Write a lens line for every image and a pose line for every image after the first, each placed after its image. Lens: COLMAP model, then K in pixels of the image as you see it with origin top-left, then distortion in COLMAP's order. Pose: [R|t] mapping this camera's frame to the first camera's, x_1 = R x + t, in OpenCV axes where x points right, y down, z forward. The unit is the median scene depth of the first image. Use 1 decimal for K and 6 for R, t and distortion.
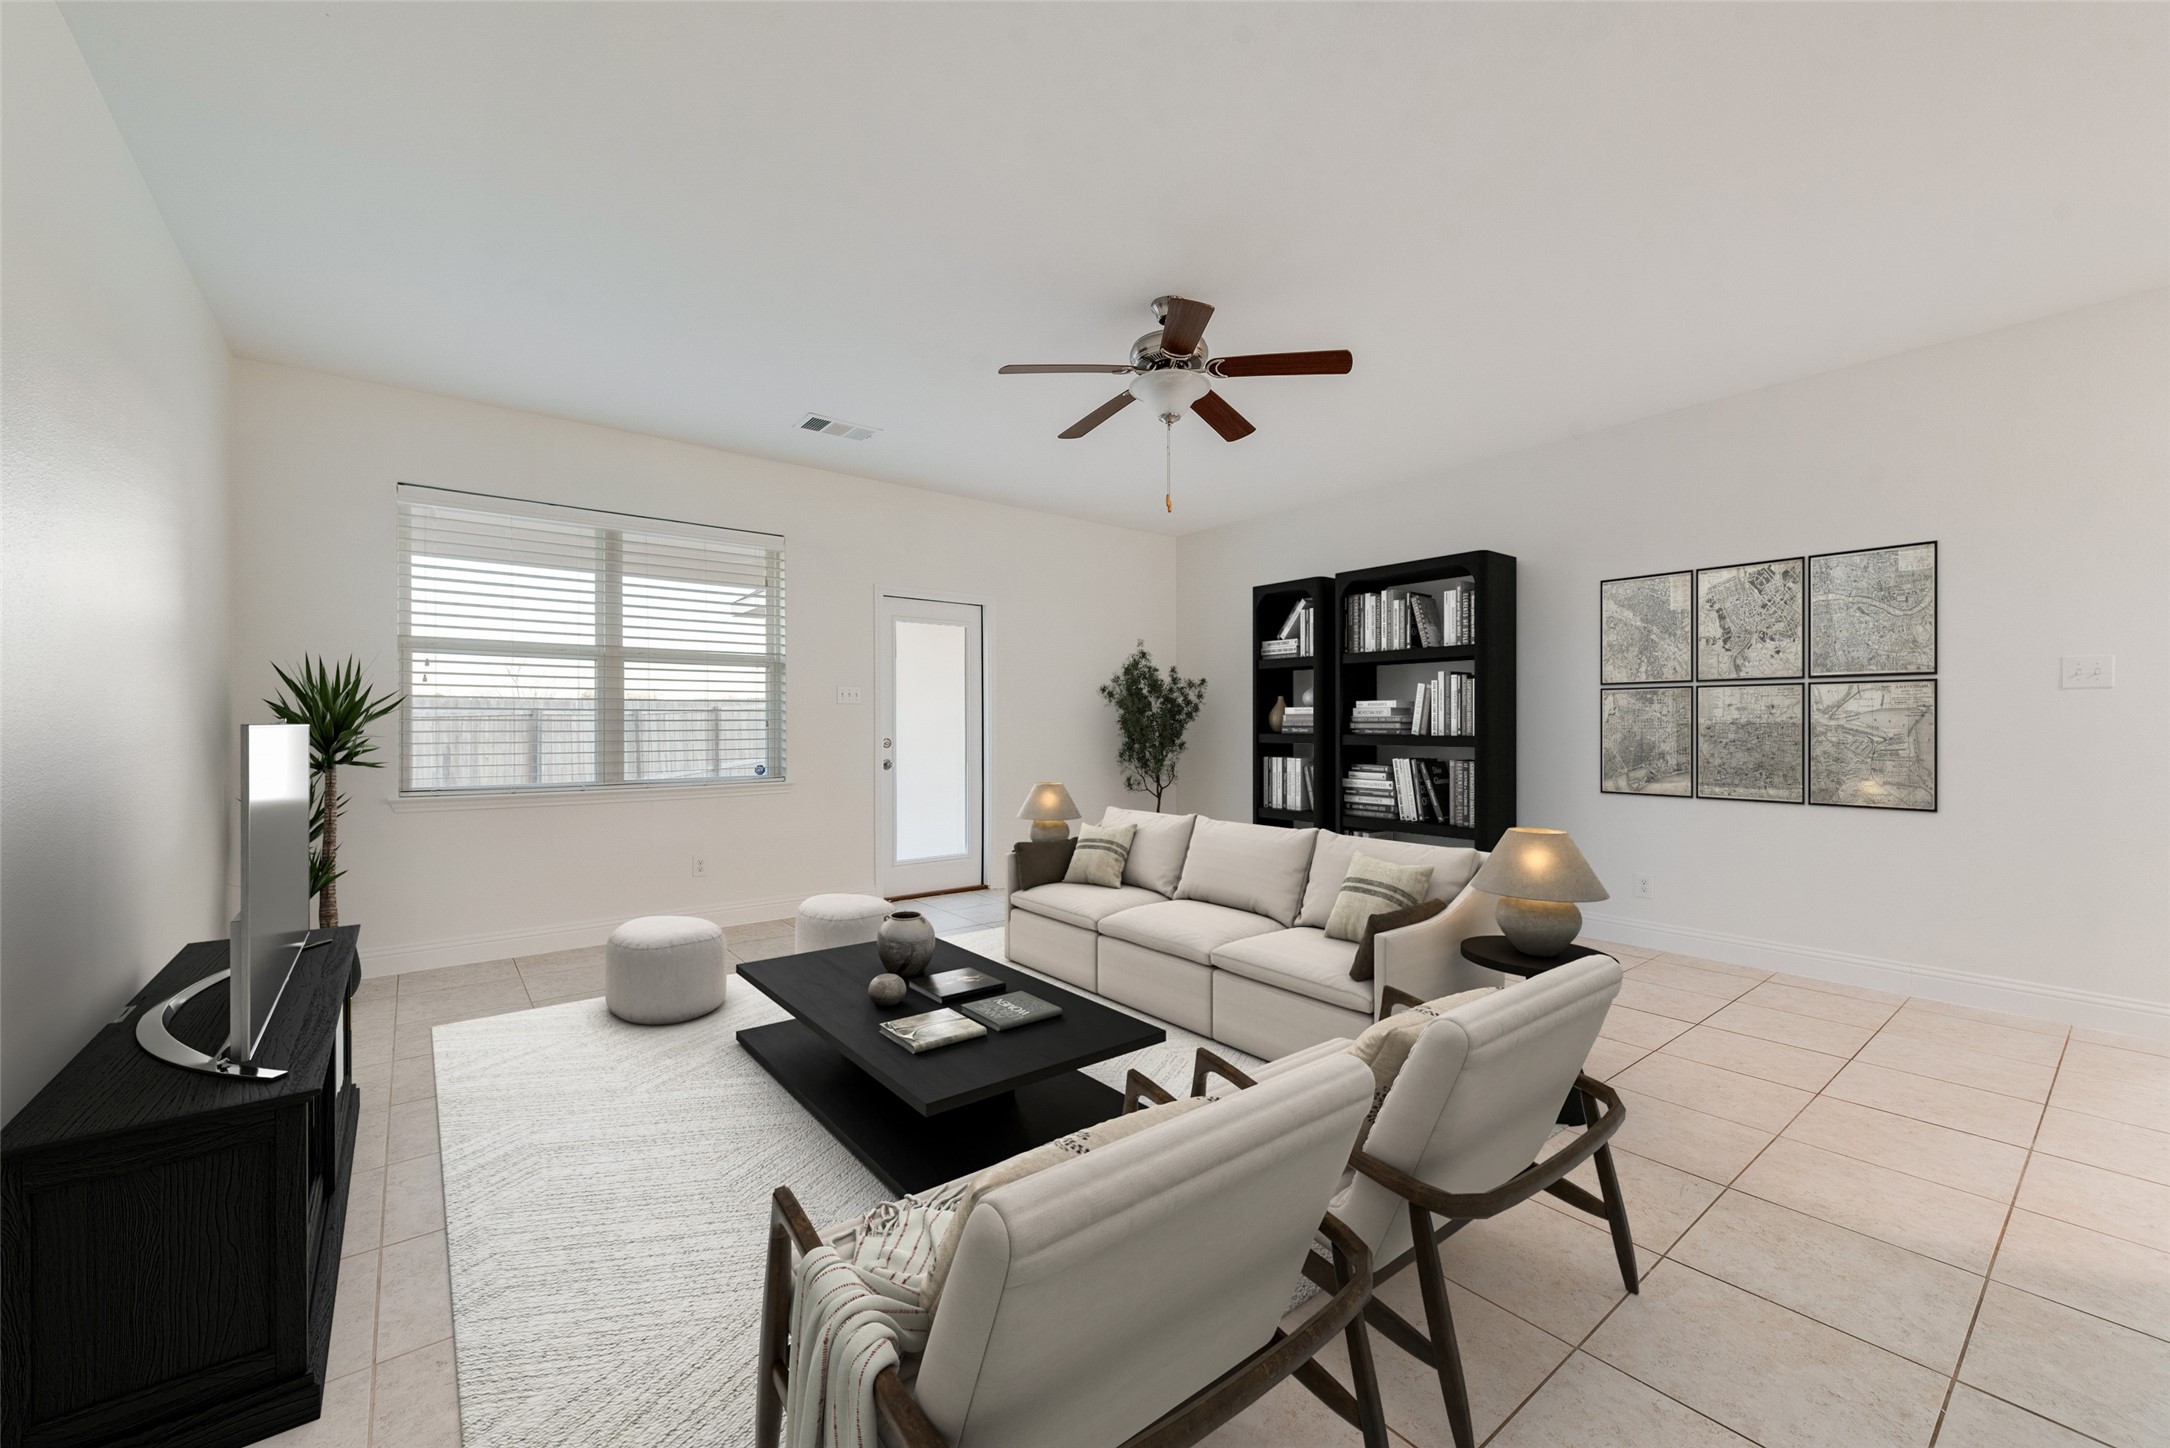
lens RADIAL K [[857.3, 0, 1073.2], [0, 857.3, 727.0], [0, 0, 1]] dist [0.004076, 0.000331]
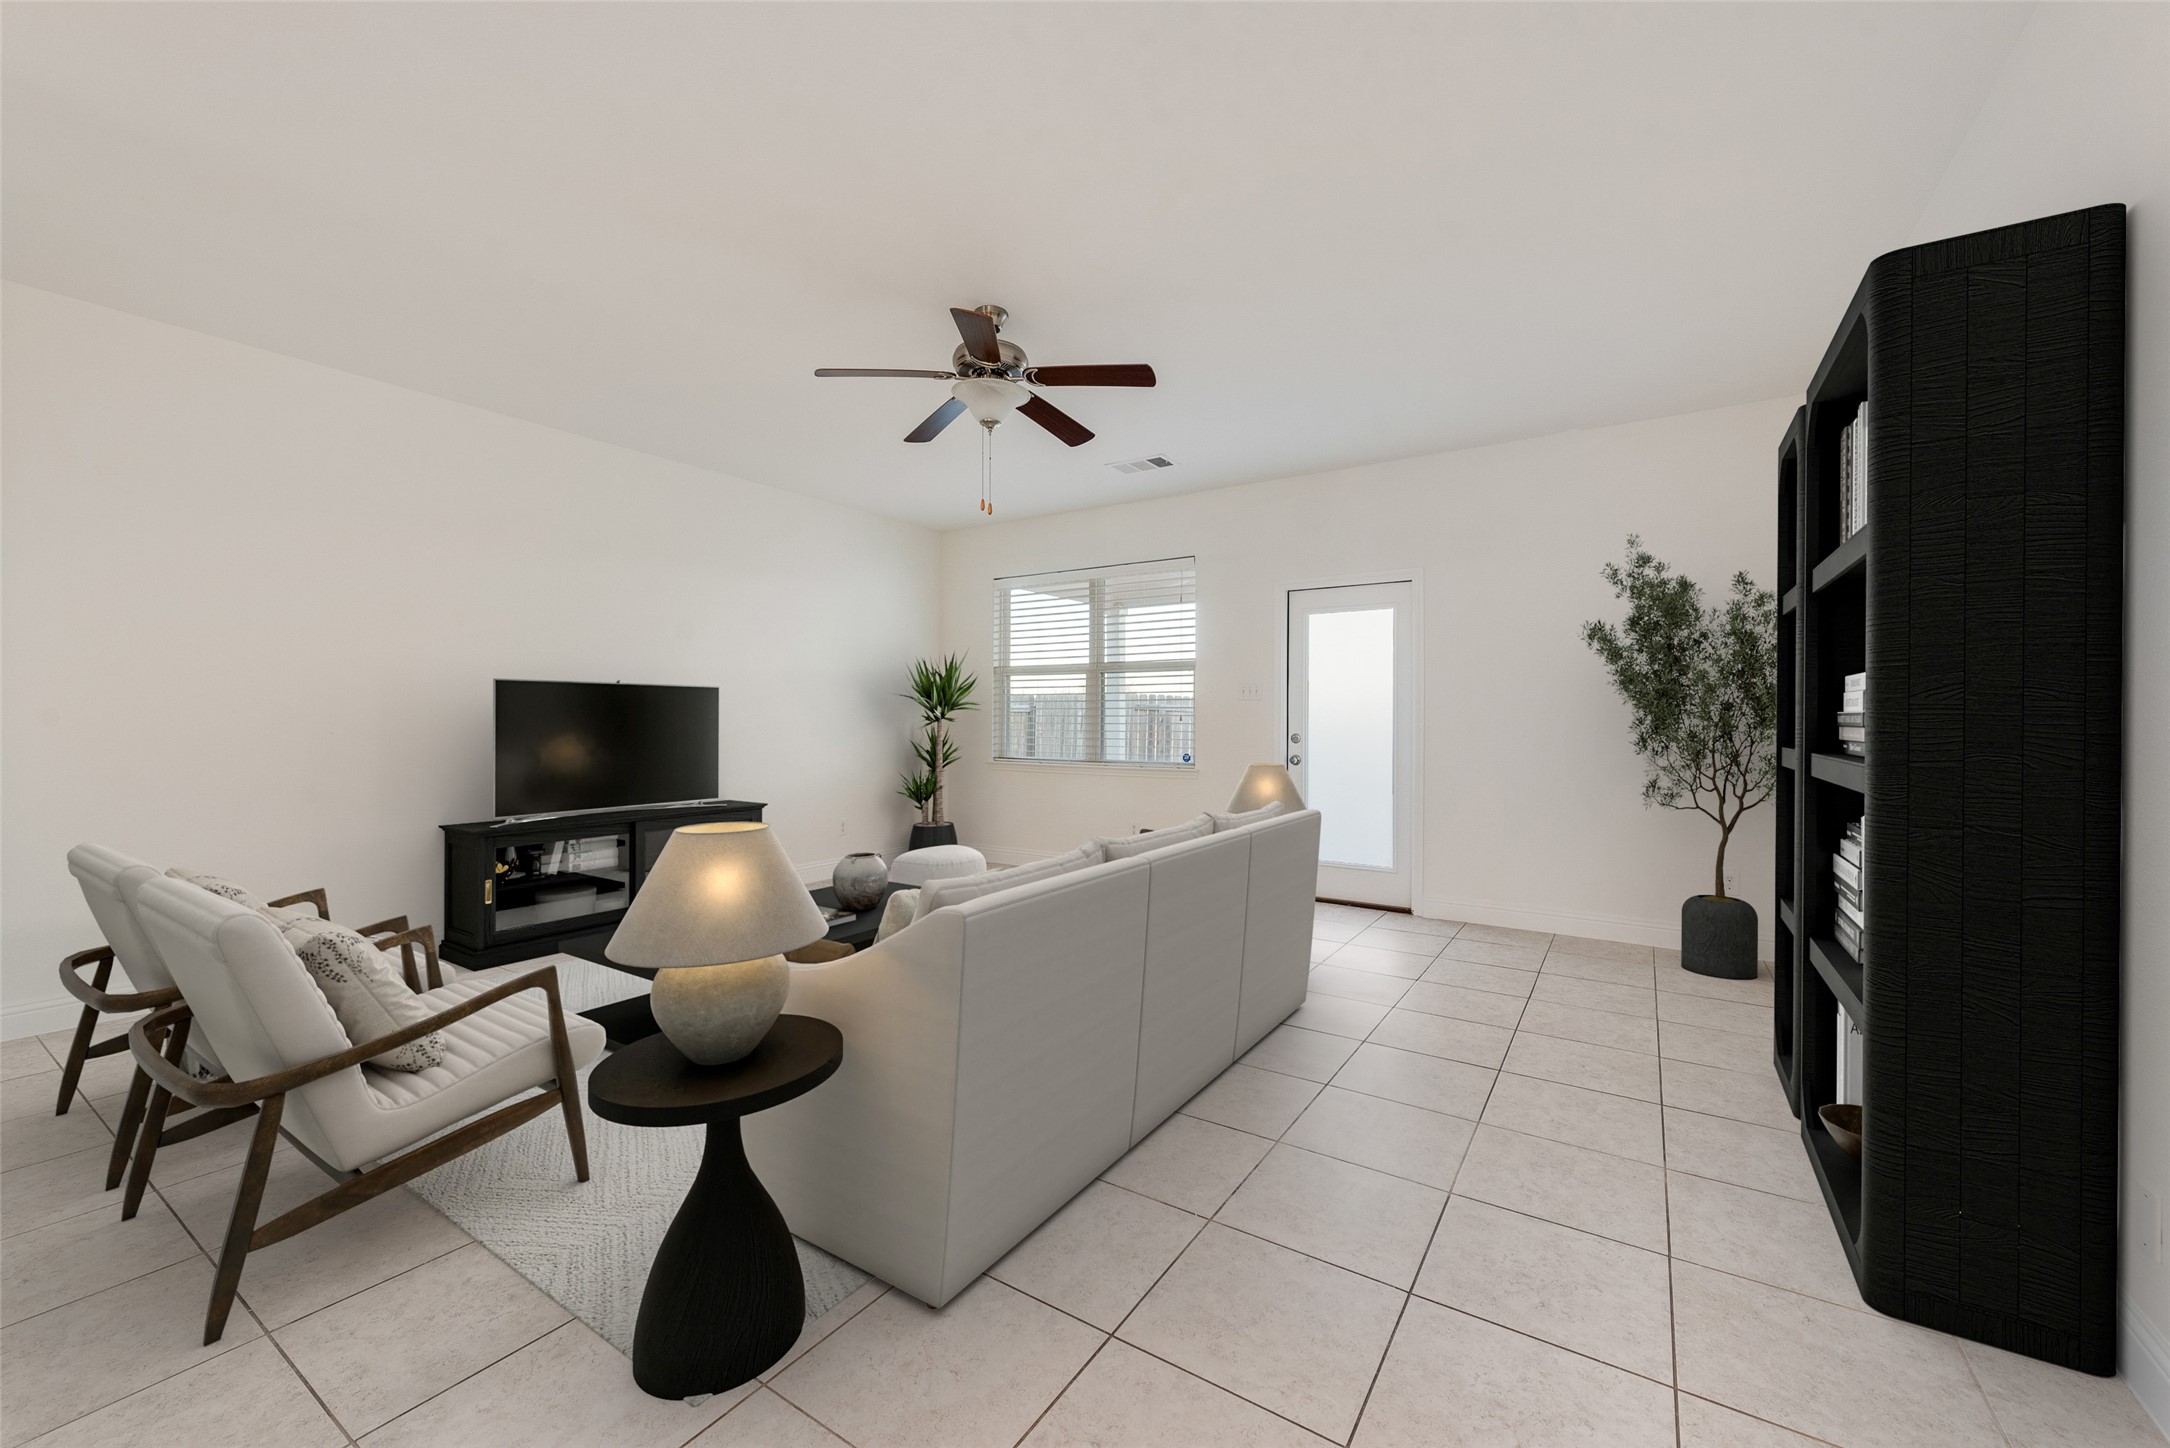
lens RADIAL K [[857.3, 0, 1073.2], [0, 857.3, 727.0], [0, 0, 1]] dist [0.004076, 0.000331]
pose [[0.305430, 0.010672, -0.952155, 0.806118], [-0.006089, 0.999939, 0.009254, -0.002687], [0.952195, 0.002971, 0.305477, 0.560360]]
